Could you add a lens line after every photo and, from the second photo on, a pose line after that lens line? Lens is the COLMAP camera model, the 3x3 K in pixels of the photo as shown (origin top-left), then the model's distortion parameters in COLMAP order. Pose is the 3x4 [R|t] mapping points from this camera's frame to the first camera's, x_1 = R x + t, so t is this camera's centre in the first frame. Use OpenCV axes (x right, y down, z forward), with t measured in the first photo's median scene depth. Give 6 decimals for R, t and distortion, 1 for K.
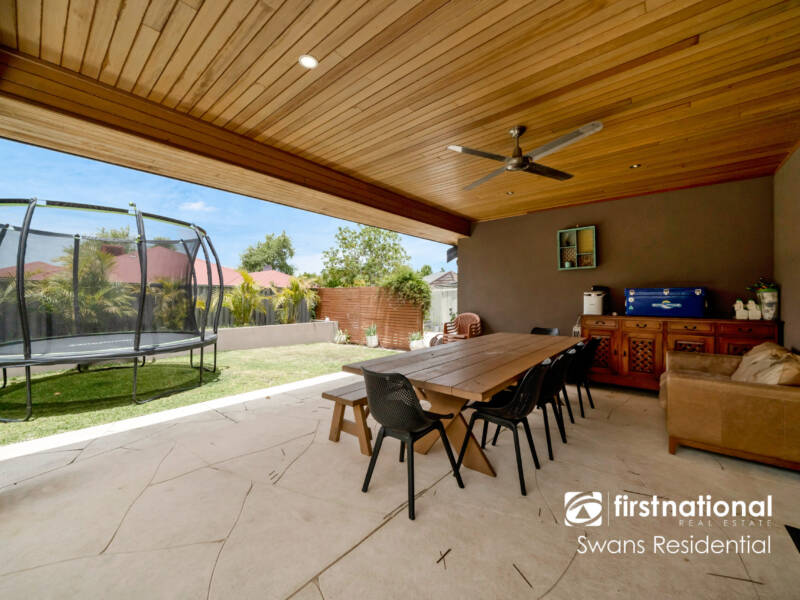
lens RADIAL K [[319.4, 0, 396.0], [0, 319.4, 297.7], [0, 0, 1]] dist [-0.001094, -0.000059]
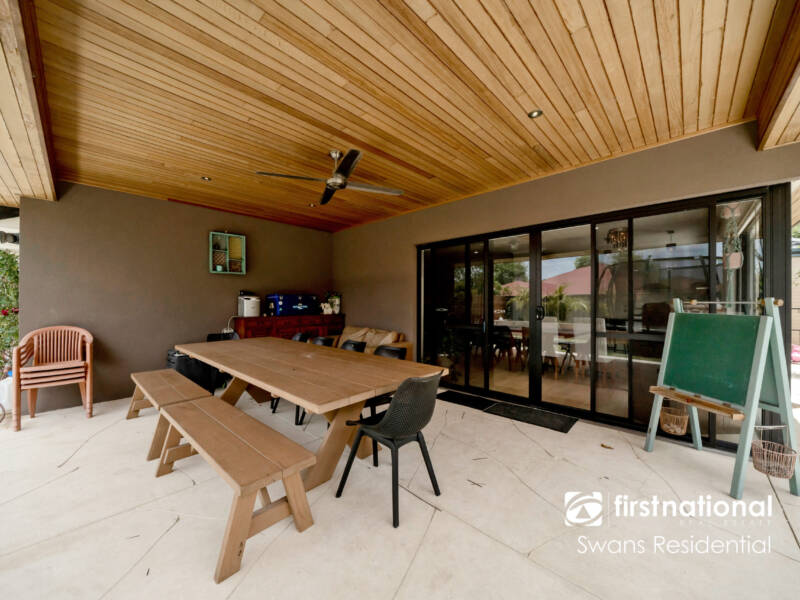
lens RADIAL K [[305.5, 0, 397.8], [0, 305.5, 301.8], [0, 0, 1]] dist [-0.002004, -0.000215]
pose [[0.055313, 0.000497, 0.998469, -0.508844], [0.003037, 0.999995, -0.000666, 0.004004], [-0.998464, 0.003069, 0.055311, 0.529584]]
